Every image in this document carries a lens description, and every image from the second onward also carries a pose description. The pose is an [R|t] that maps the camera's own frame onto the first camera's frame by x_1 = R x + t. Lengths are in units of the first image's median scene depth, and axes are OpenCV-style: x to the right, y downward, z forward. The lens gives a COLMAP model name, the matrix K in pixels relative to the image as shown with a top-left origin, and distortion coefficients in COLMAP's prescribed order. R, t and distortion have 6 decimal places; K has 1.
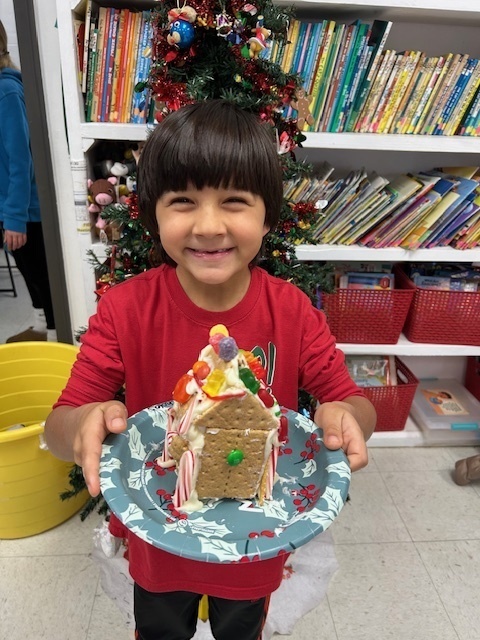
lens RADIAL K [[488.1, 0, 244.5], [0, 488.1, 323.4], [0, 0, 1]] dist [0.045454, -0.053851]
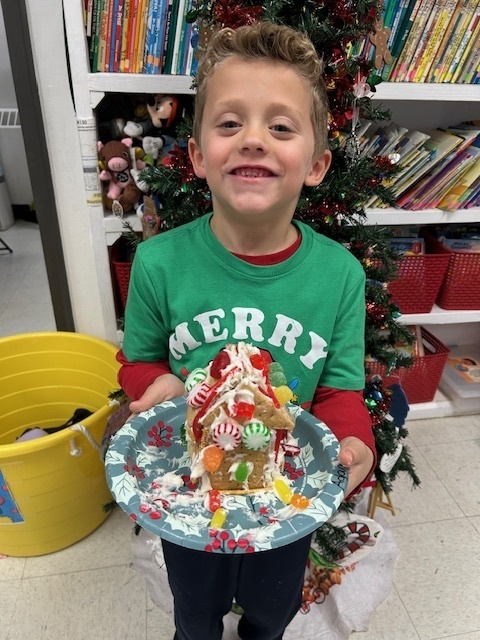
lens RADIAL K [[488.1, 0, 247.2], [0, 488.1, 323.9], [0, 0, 1]] dist [0.045454, -0.053851]
pose [[0.994554, -0.057593, 0.086859, -0.148375], [0.052899, 0.997061, 0.055411, -0.008419], [-0.089795, -0.050515, 0.994678, 0.102298]]
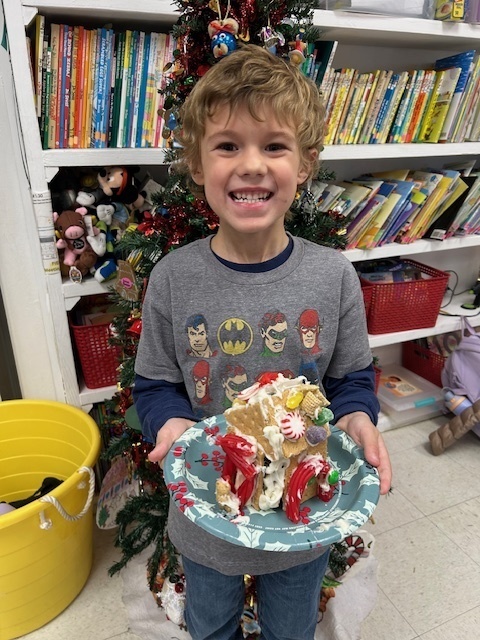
lens RADIAL K [[488.1, 0, 244.7], [0, 488.1, 324.2], [0, 0, 1]] dist [0.045454, -0.053851]
pose [[0.943140, -0.161619, 0.290460, -0.276472], [0.174235, 0.984541, -0.017929, -0.017034], [-0.283072, 0.067518, 0.956719, 0.061617]]
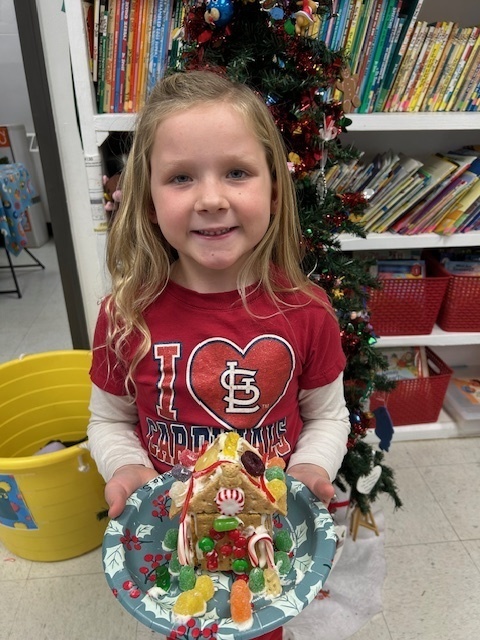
lens RADIAL K [[488.1, 0, 243.5], [0, 488.1, 323.6], [0, 0, 1]] dist [0.045454, -0.053851]
pose [[0.998964, -0.045060, 0.006308, -0.069591], [0.044846, 0.998521, 0.030725, -0.028444], [-0.007683, -0.030410, 0.999508, 0.055113]]
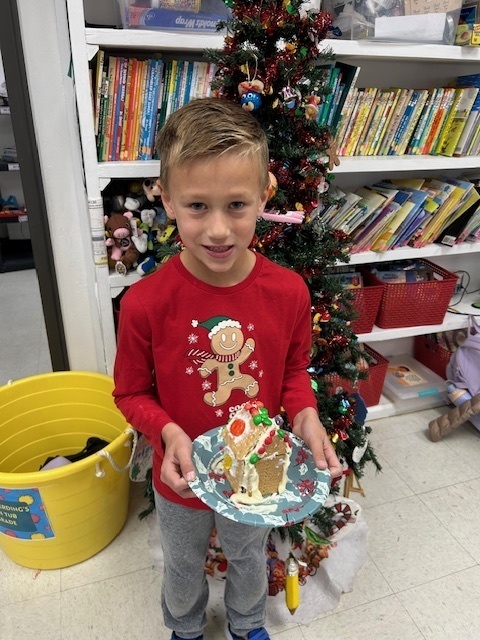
lens RADIAL K [[488.1, 0, 243.4], [0, 488.1, 315.7], [0, 0, 1]] dist [0.045454, -0.053851]
pose [[0.967886, -0.120677, 0.220530, -0.282012], [0.120760, 0.992595, 0.013160, -0.057872], [-0.220485, 0.013894, 0.975291, -0.084341]]
